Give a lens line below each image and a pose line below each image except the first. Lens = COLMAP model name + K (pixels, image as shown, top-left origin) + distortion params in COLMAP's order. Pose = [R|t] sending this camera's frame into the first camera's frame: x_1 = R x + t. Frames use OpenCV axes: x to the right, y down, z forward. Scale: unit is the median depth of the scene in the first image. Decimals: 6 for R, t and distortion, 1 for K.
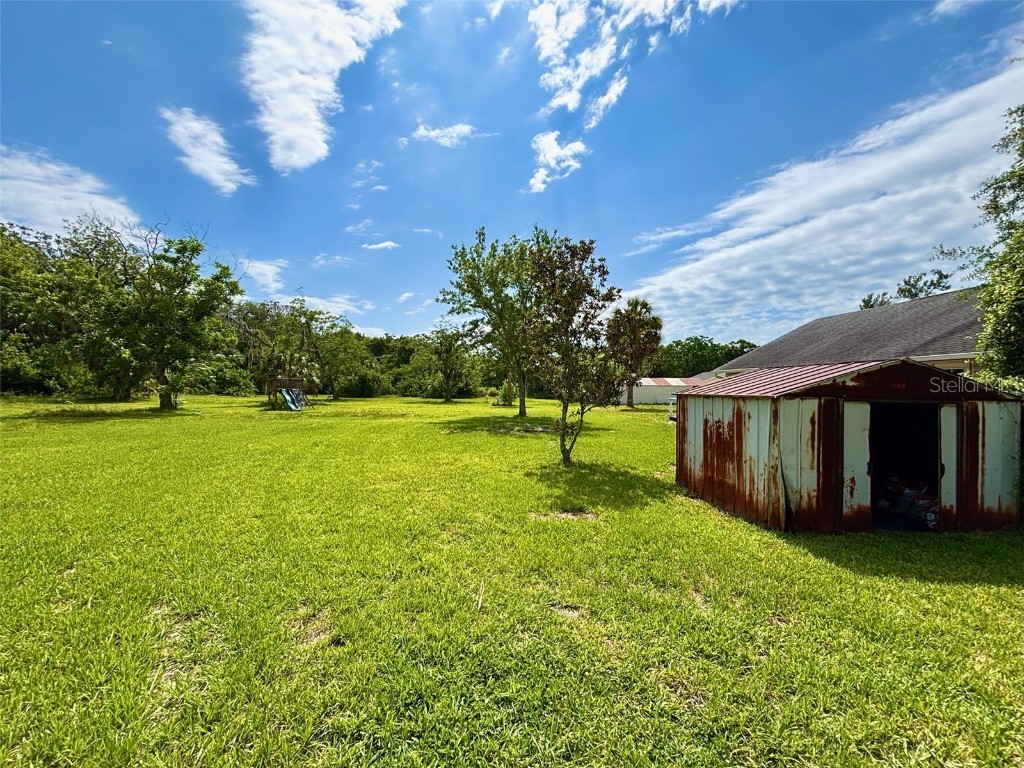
lens RADIAL K [[411.7, 0, 511.5], [0, 411.7, 378.8], [0, 0, 1]] dist [-0.004810, -0.000260]
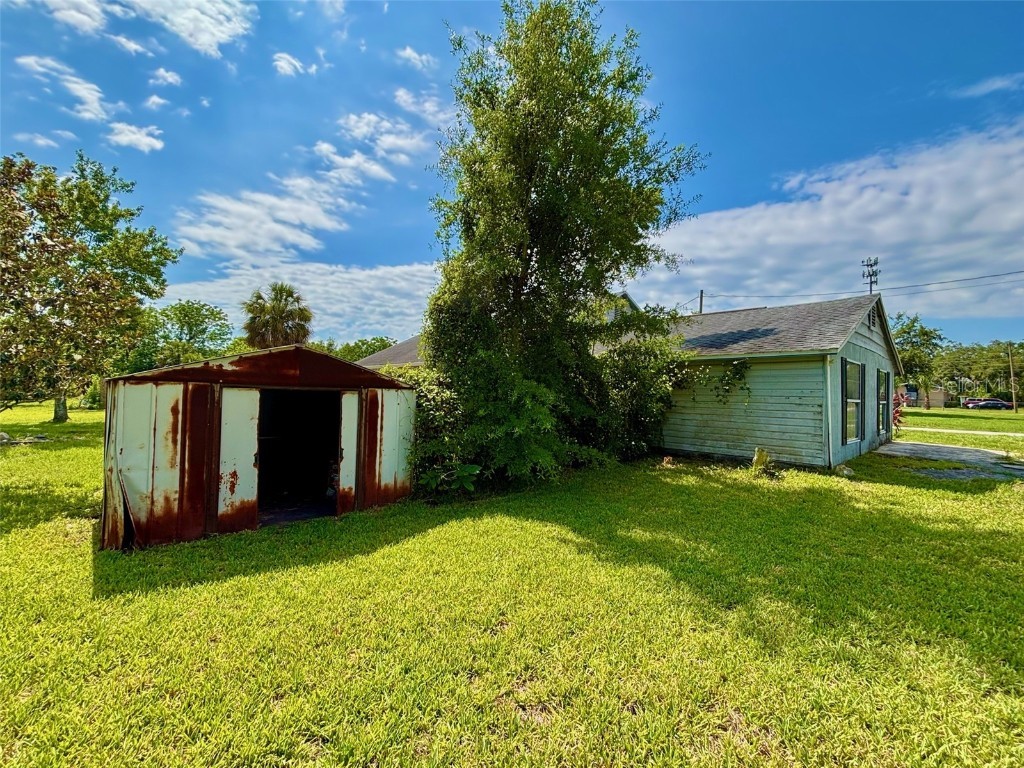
lens RADIAL K [[411.7, 0, 513.8], [0, 411.7, 386.4], [0, 0, 1]] dist [-0.004810, -0.000260]
pose [[0.791255, 0.010455, 0.611397, 0.766006], [-0.020569, 0.999743, 0.009525, 0.030976], [-0.611140, -0.020113, 0.791267, -0.092230]]
